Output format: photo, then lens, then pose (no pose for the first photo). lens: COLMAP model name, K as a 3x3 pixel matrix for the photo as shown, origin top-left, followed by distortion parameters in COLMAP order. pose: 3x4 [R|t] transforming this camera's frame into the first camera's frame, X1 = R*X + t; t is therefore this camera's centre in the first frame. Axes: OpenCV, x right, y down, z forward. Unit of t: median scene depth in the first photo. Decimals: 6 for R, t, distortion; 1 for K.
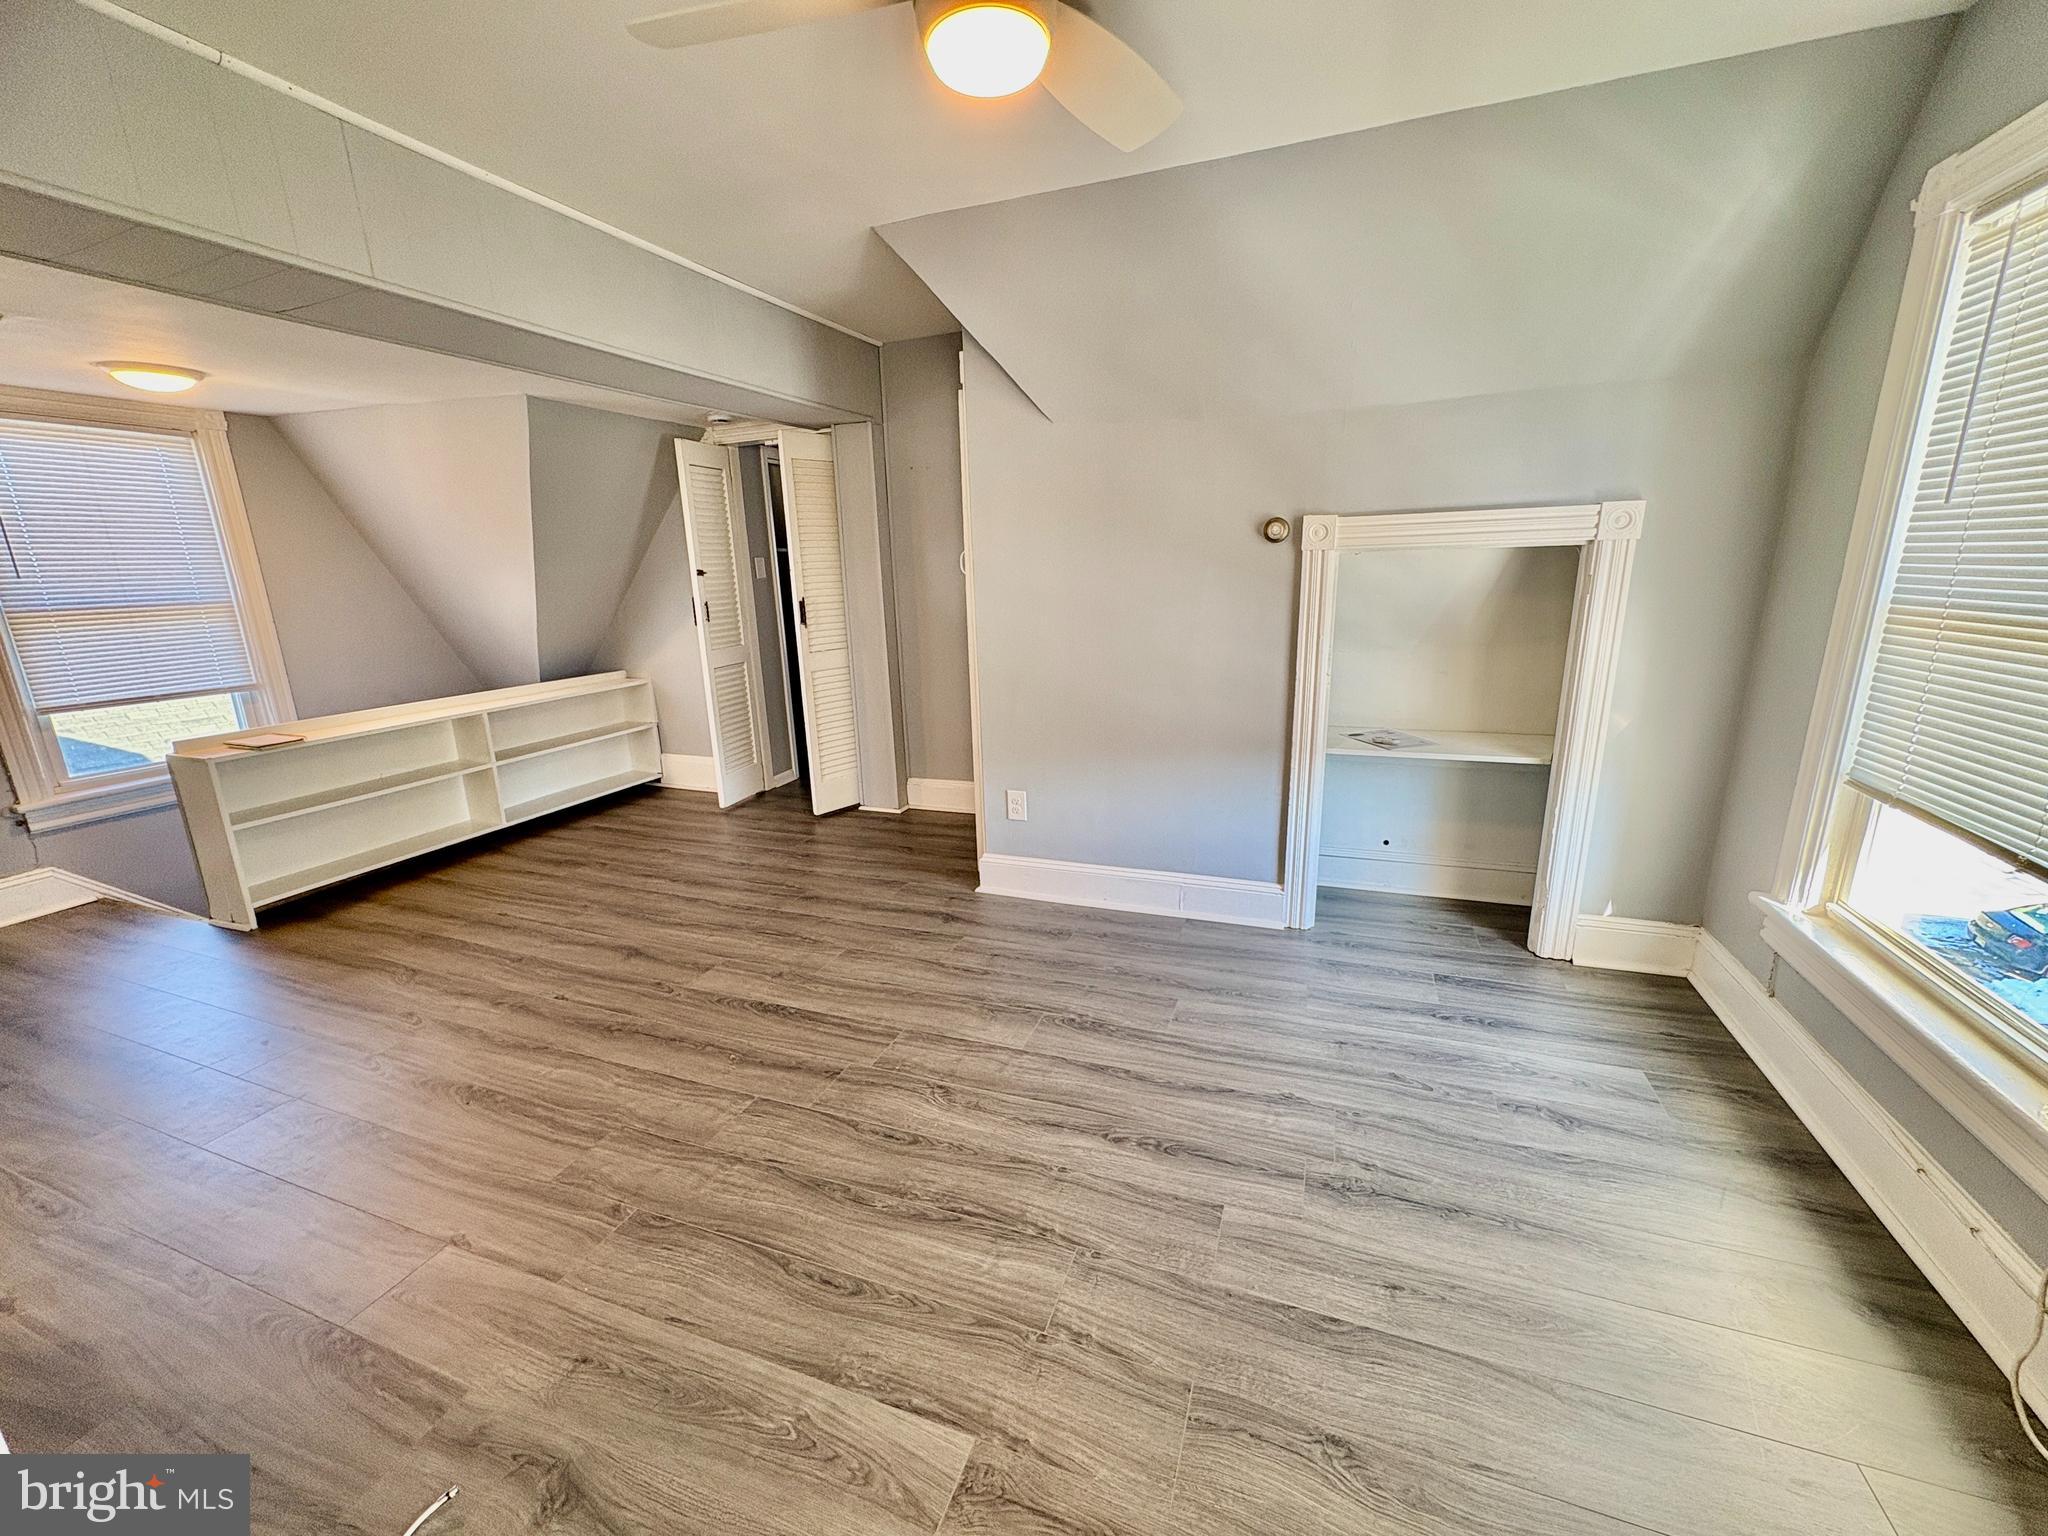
lens RADIAL K [[808.4, 0, 1019.2], [0, 808.4, 765.6], [0, 0, 1]] dist [-0.000526, 0.000051]
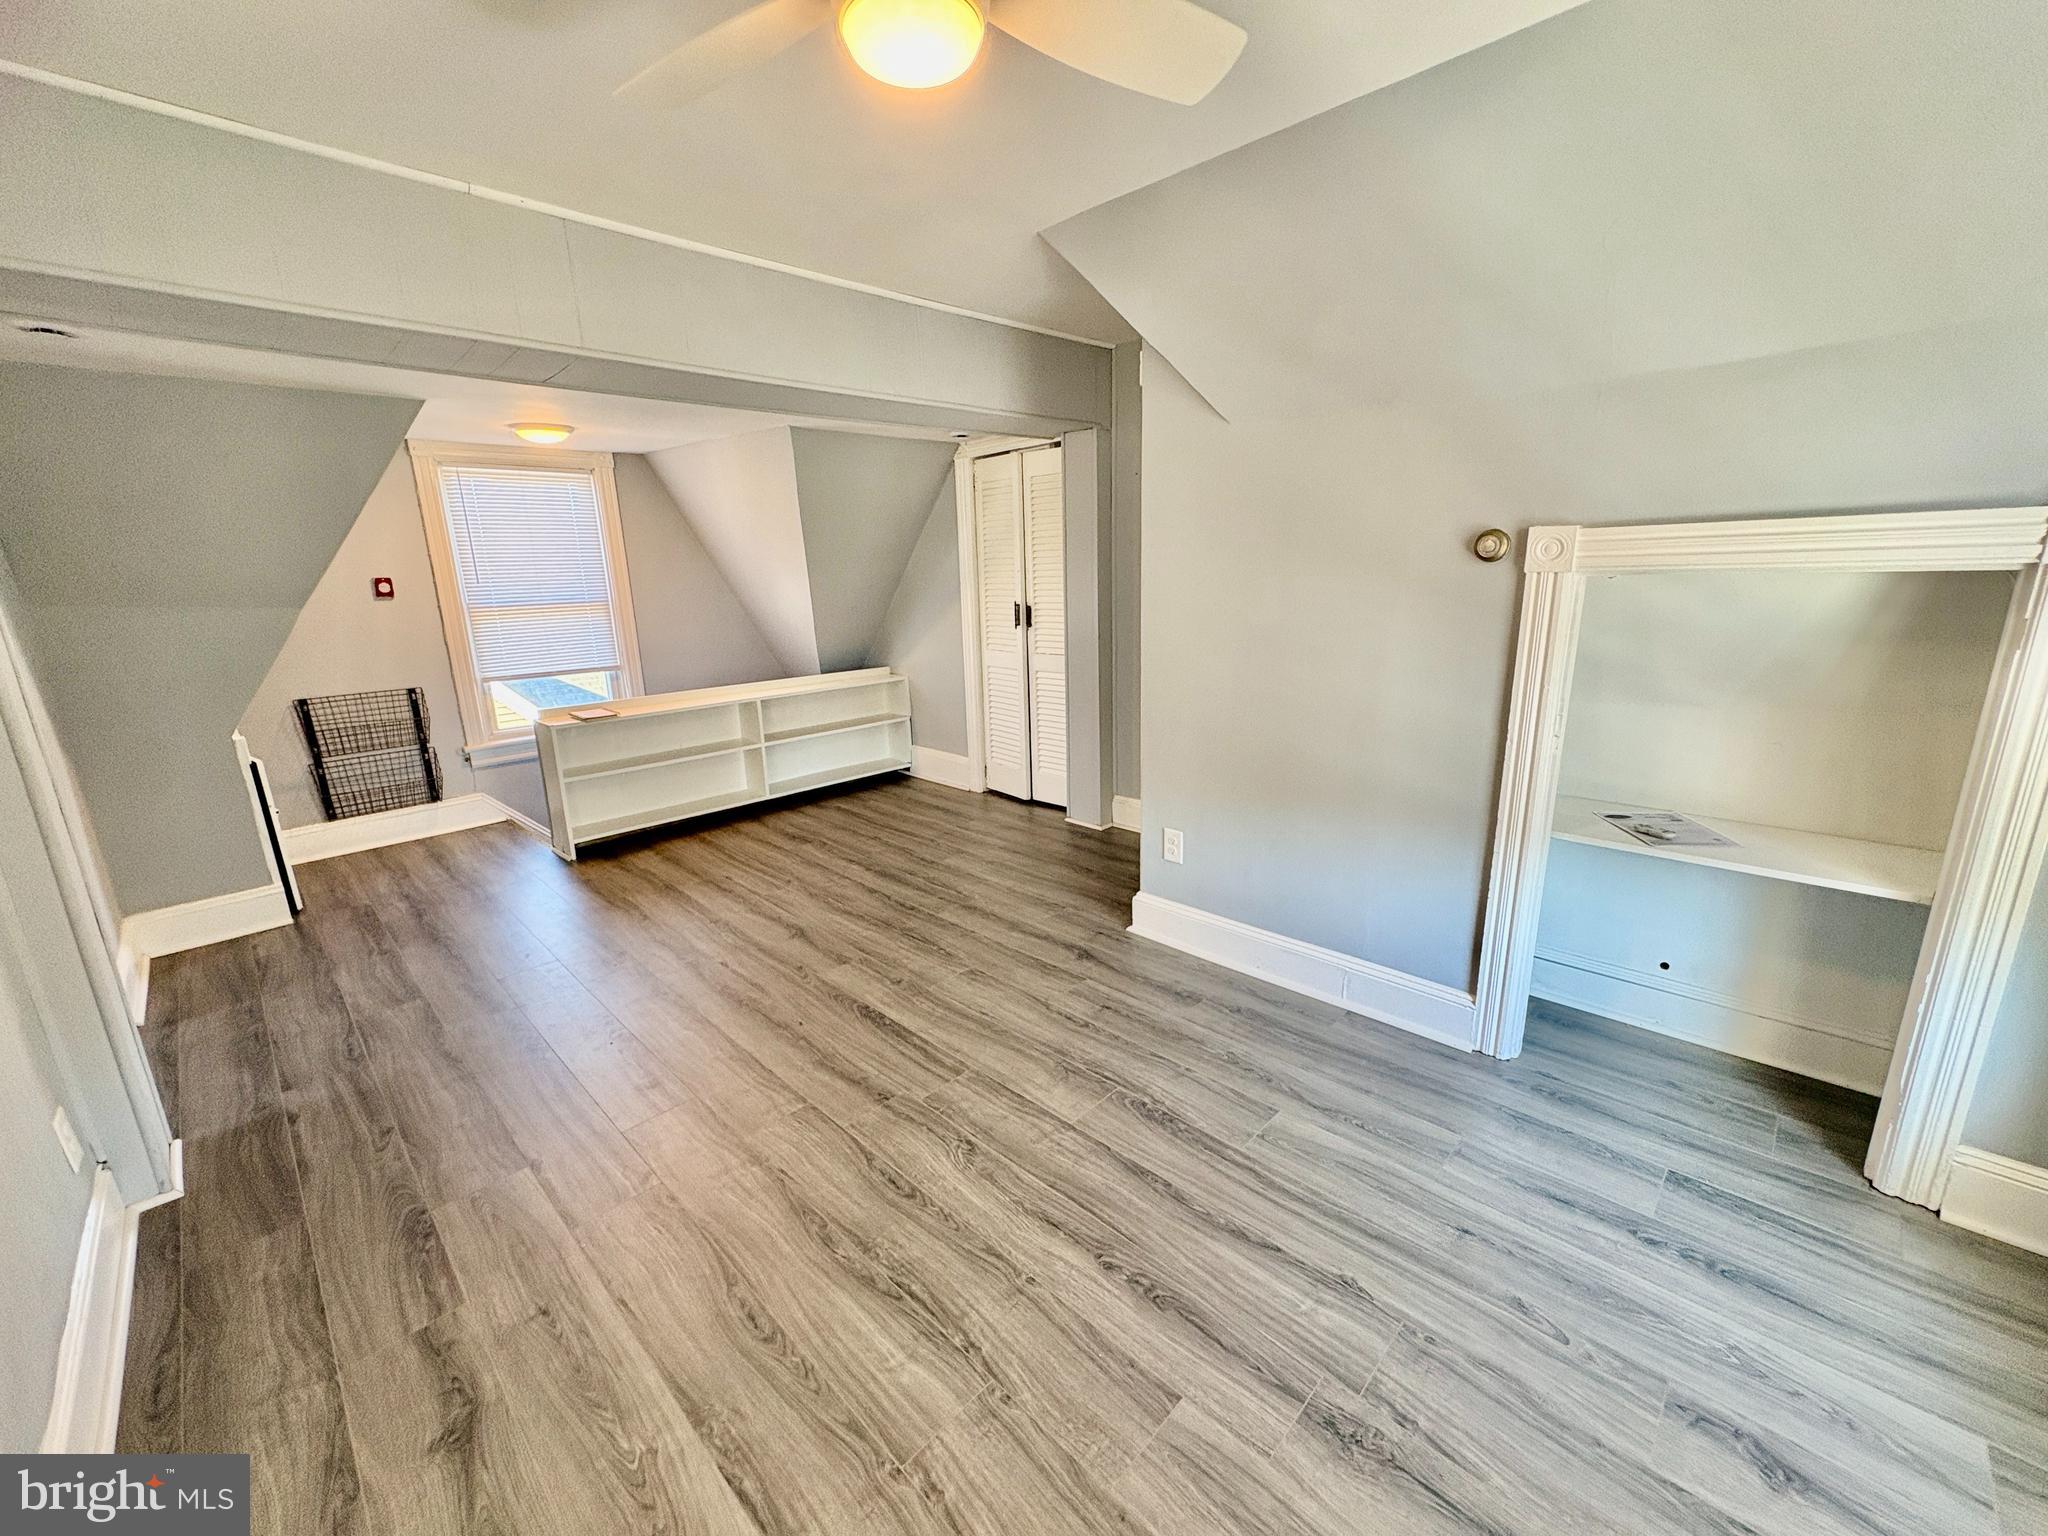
lens RADIAL K [[808.4, 0, 1022.1], [0, 808.4, 765.0], [0, 0, 1]] dist [-0.000526, 0.000051]
pose [[0.915392, 0.098676, -0.390283, 0.227186], [-0.096222, 0.995023, 0.025889, -0.058783], [0.390896, 0.013855, 0.920331, 0.114672]]
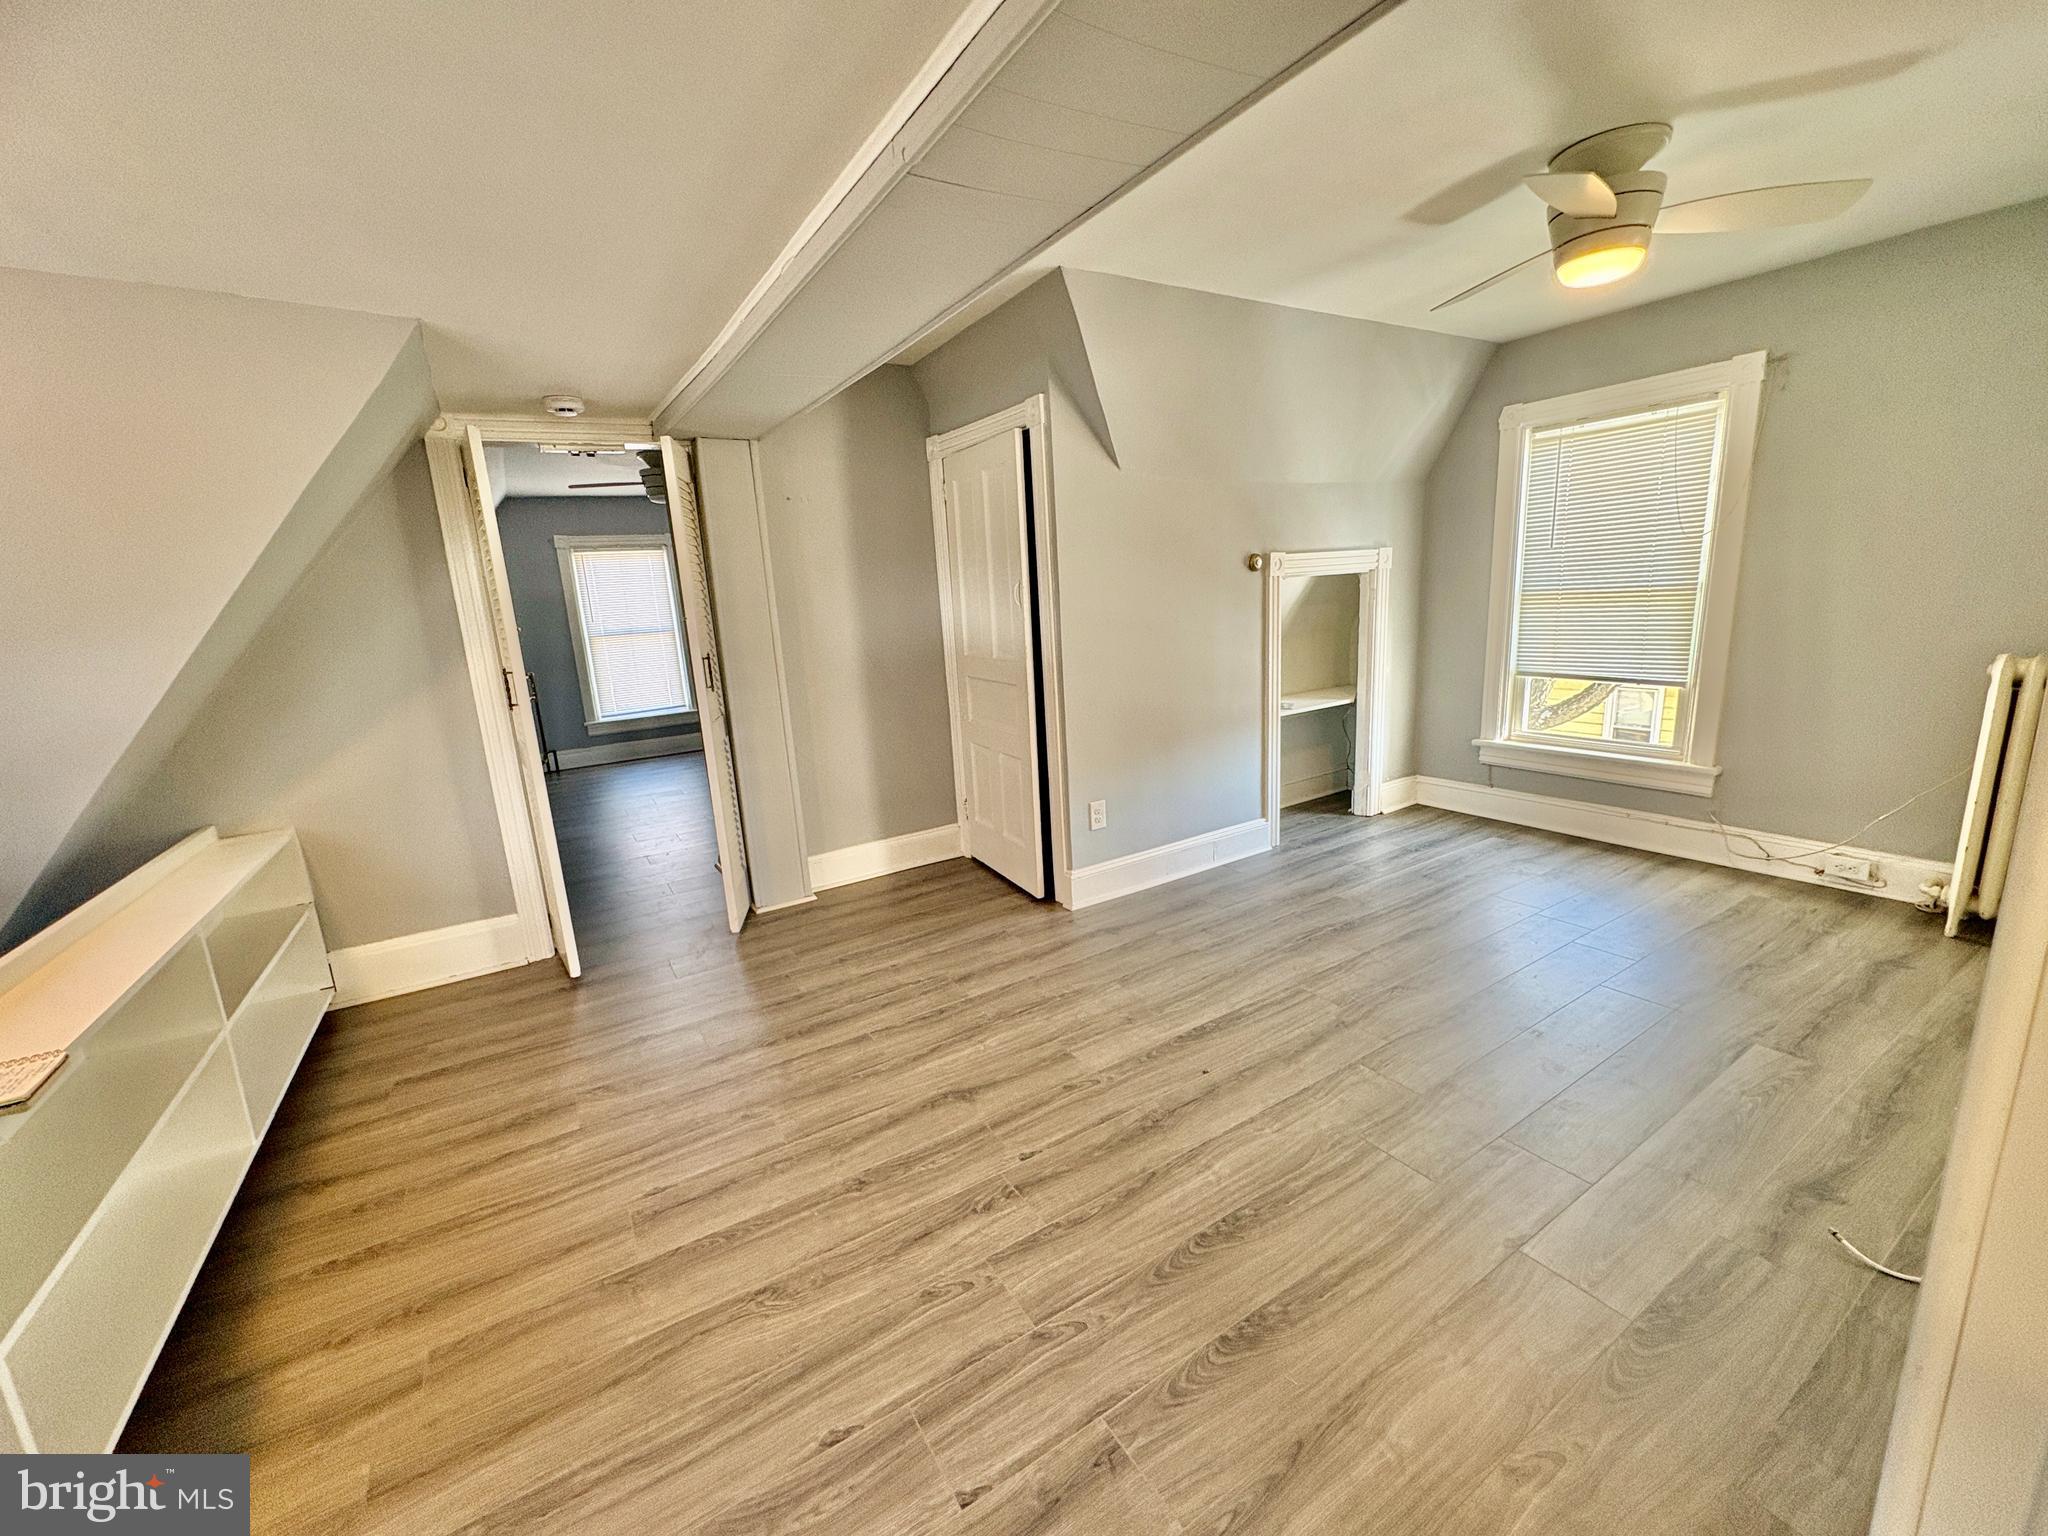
lens RADIAL K [[808.4, 0, 1015.8], [0, 808.4, 771.9], [0, 0, 1]] dist [-0.000526, 0.000051]
pose [[0.617957, -0.182436, 0.764752, -1.071625], [0.236946, 0.970695, 0.040101, -0.092013], [-0.749657, 0.156424, 0.643075, 0.461731]]
